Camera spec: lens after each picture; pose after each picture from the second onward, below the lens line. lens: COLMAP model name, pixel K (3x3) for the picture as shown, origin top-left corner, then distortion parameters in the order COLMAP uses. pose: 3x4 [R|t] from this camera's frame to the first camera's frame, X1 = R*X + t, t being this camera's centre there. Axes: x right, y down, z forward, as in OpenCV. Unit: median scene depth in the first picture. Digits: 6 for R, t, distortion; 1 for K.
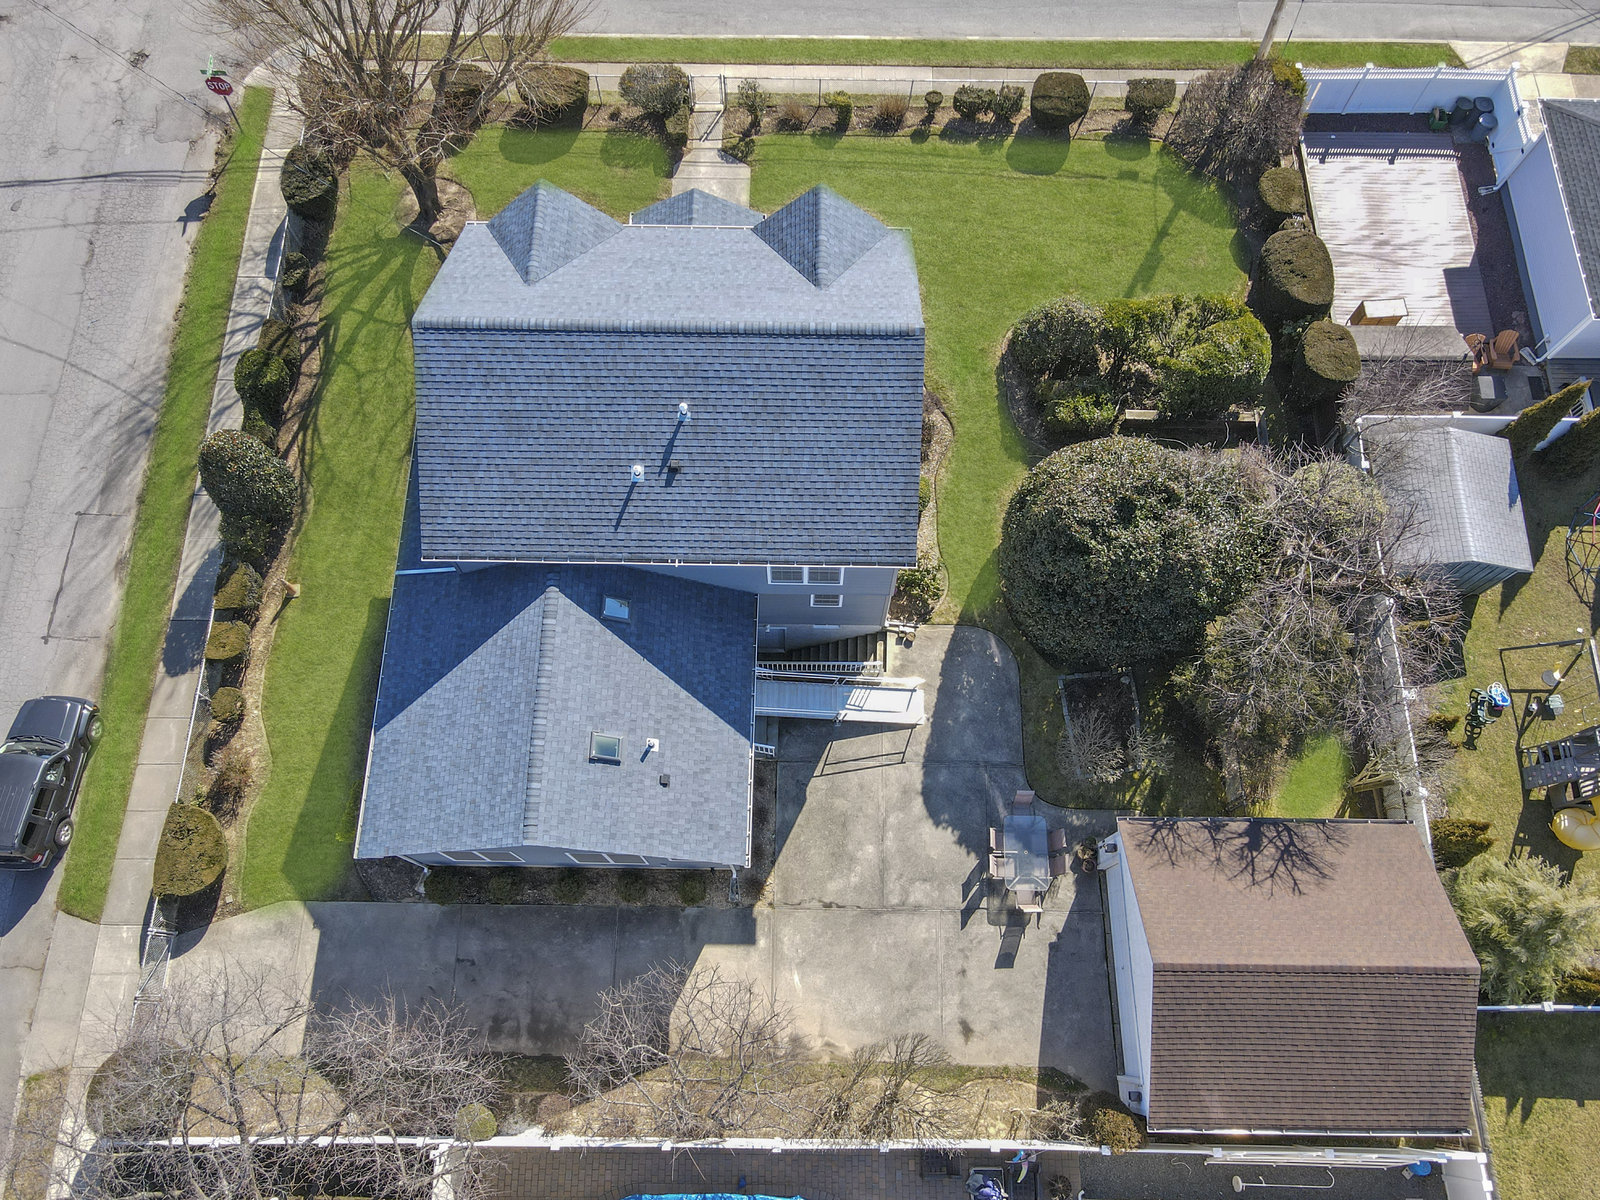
lens RADIAL K [[1186.2, 0, 794.8], [0, 1186.2, 597.8], [0, 0, 1]] dist [-0.004456, 0.036531]
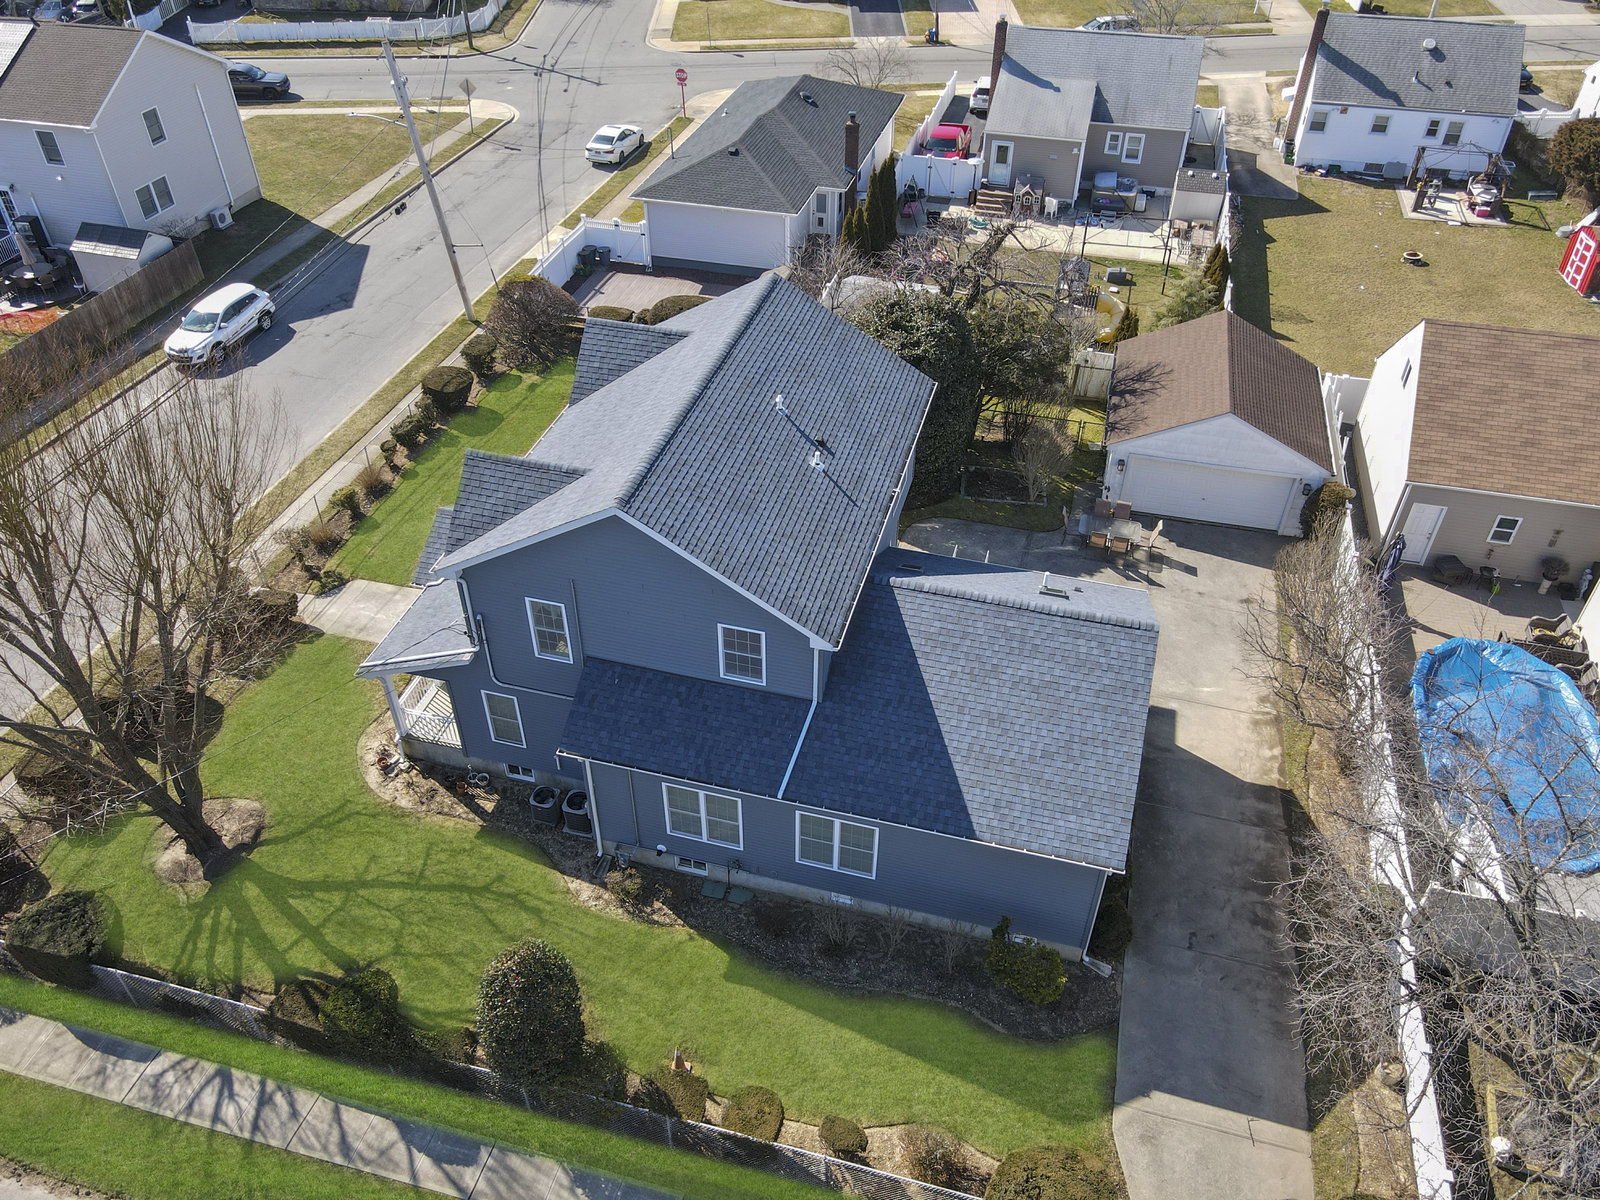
lens RADIAL K [[1186.2, 0, 794.8], [0, 1186.2, 597.8], [0, 0, 1]] dist [-0.004456, 0.036531]
pose [[0.248824, -0.615708, 0.747656, -0.813039], [0.909105, 0.414738, 0.038990, -0.094964], [-0.334088, 0.669997, 0.662940, 0.331391]]
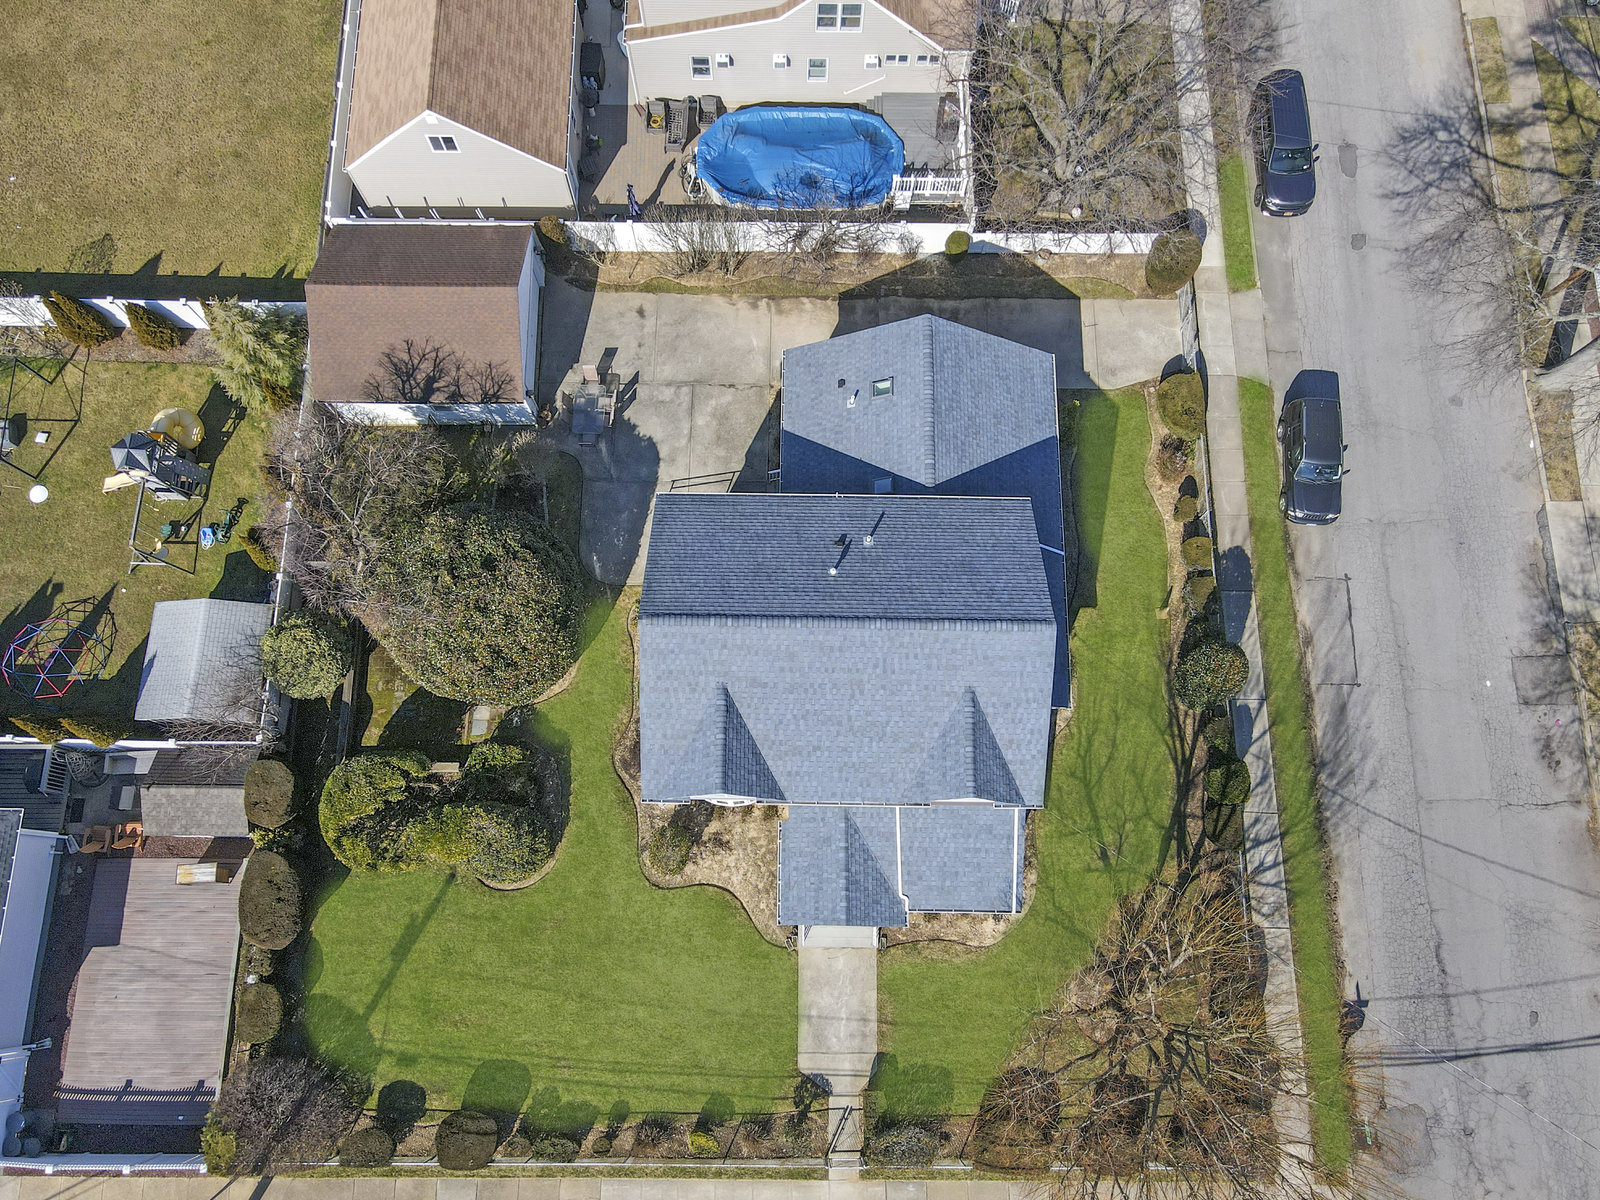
lens RADIAL K [[1186.2, 0, 794.8], [0, 1186.2, 597.8], [0, 0, 1]] dist [-0.004456, 0.036531]
pose [[-0.999963, 0.002644, -0.008212, -0.034425], [-0.006896, -0.816929, 0.576698, -0.744820], [-0.005184, 0.576733, 0.816916, -0.015213]]
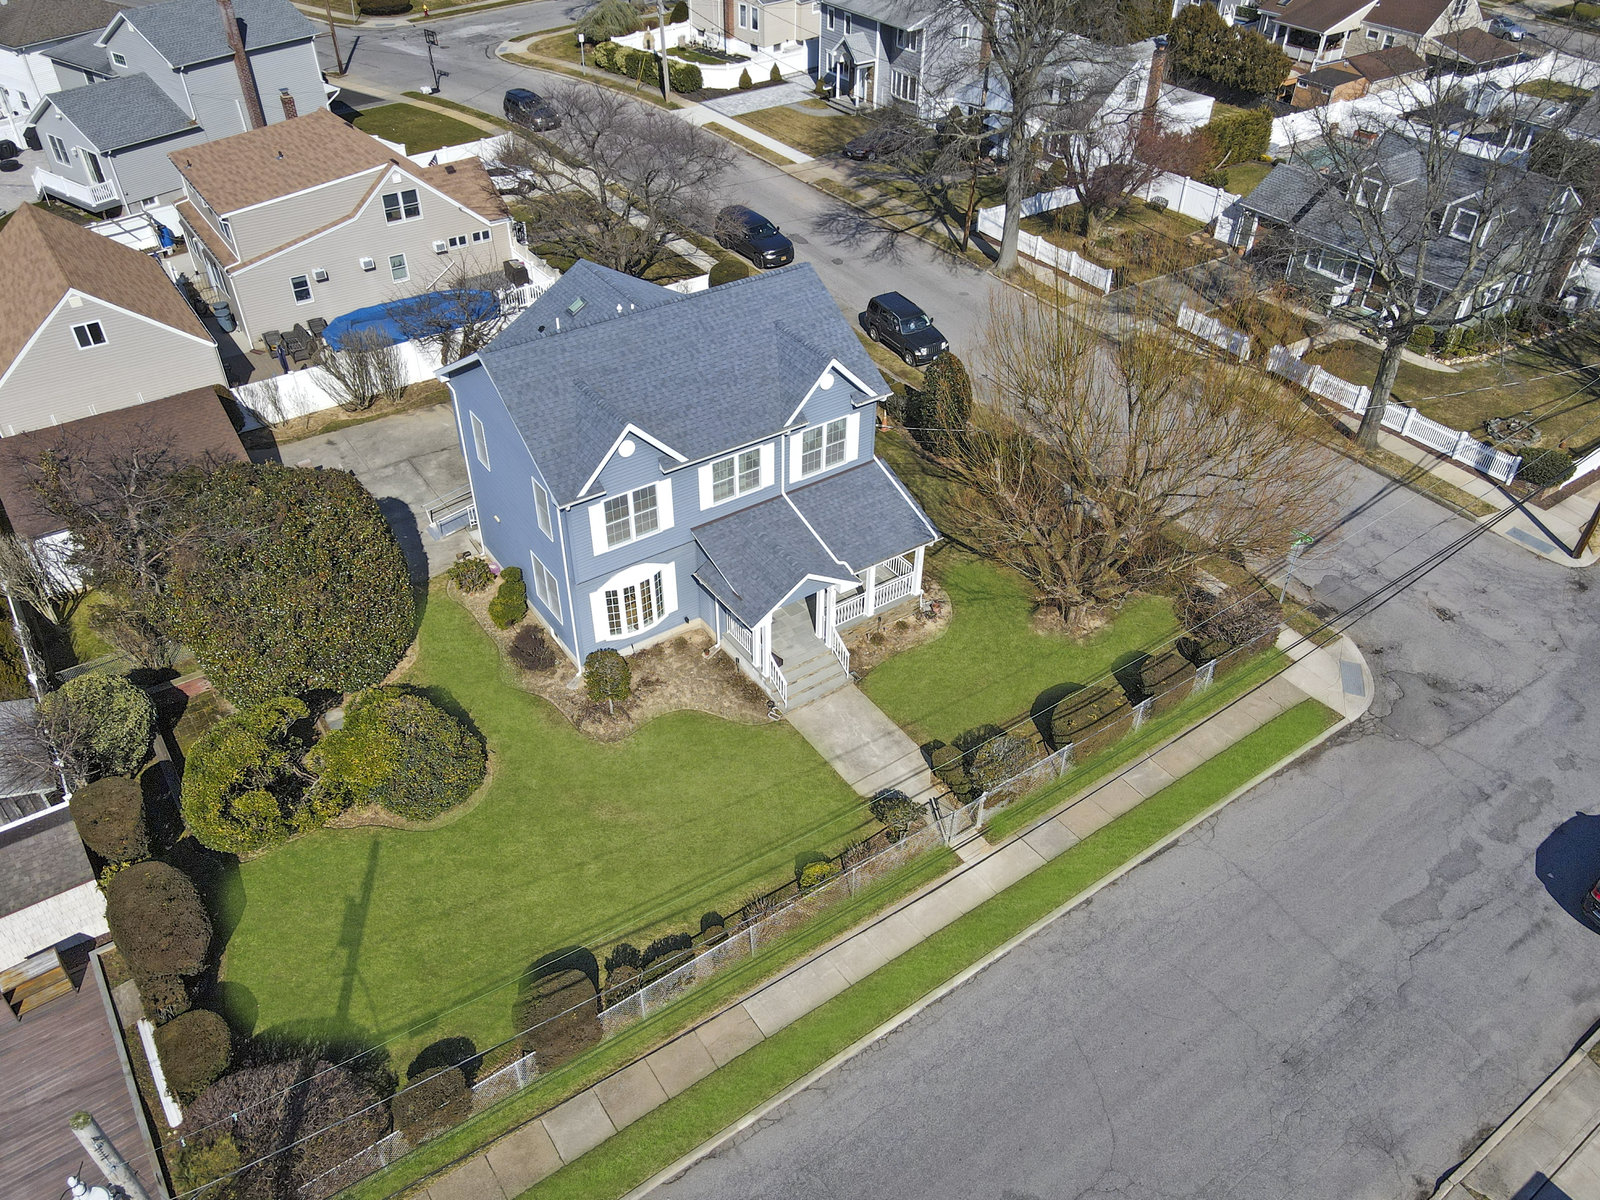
lens RADIAL K [[1186.2, 0, 794.8], [0, 1186.2, 597.8], [0, 0, 1]] dist [-0.004456, 0.036531]
pose [[-0.813425, 0.357953, -0.458487, 0.410854], [-0.549286, -0.213367, 0.807935, -1.209266], [0.191377, 0.909035, 0.370177, 0.677097]]
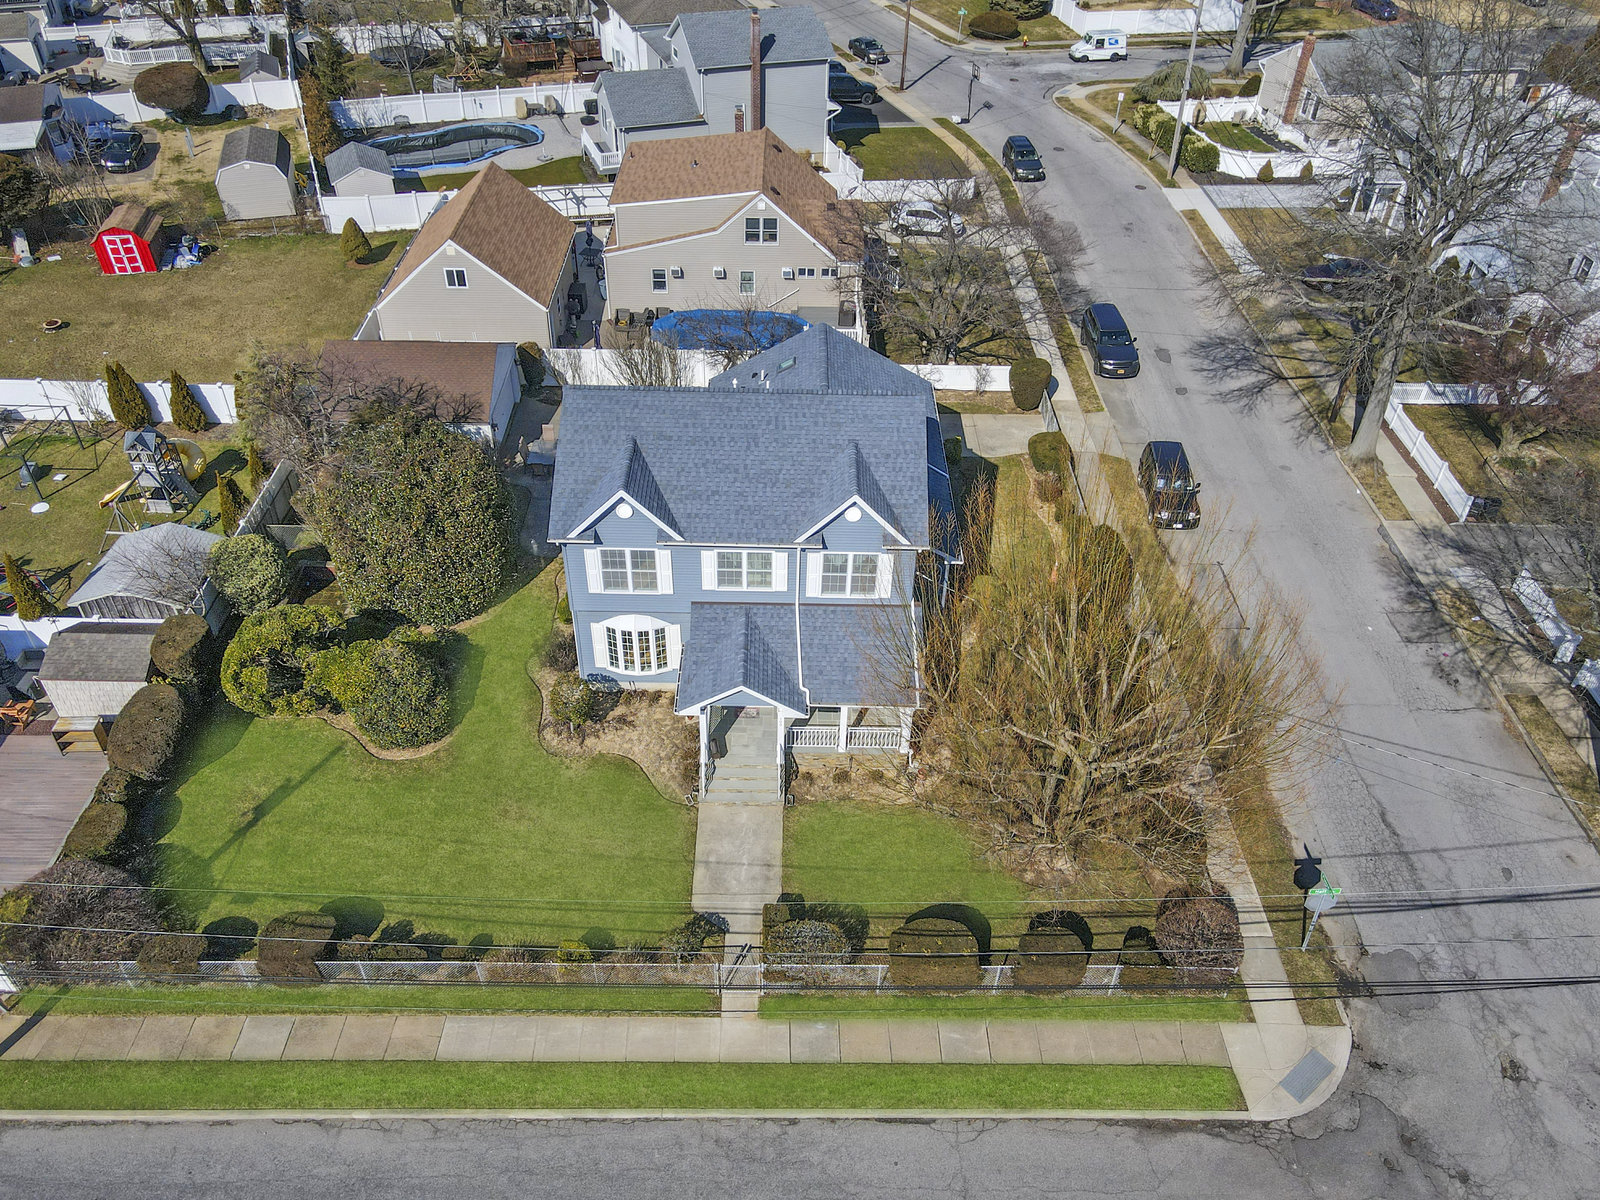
lens RADIAL K [[1186.2, 0, 794.8], [0, 1186.2, 597.8], [0, 0, 1]] dist [-0.004456, 0.036531]
pose [[-0.999769, -0.006498, -0.020495, -0.113907], [-0.017241, -0.327226, 0.944789, -1.342548], [-0.012846, 0.944924, 0.327038, 0.626106]]
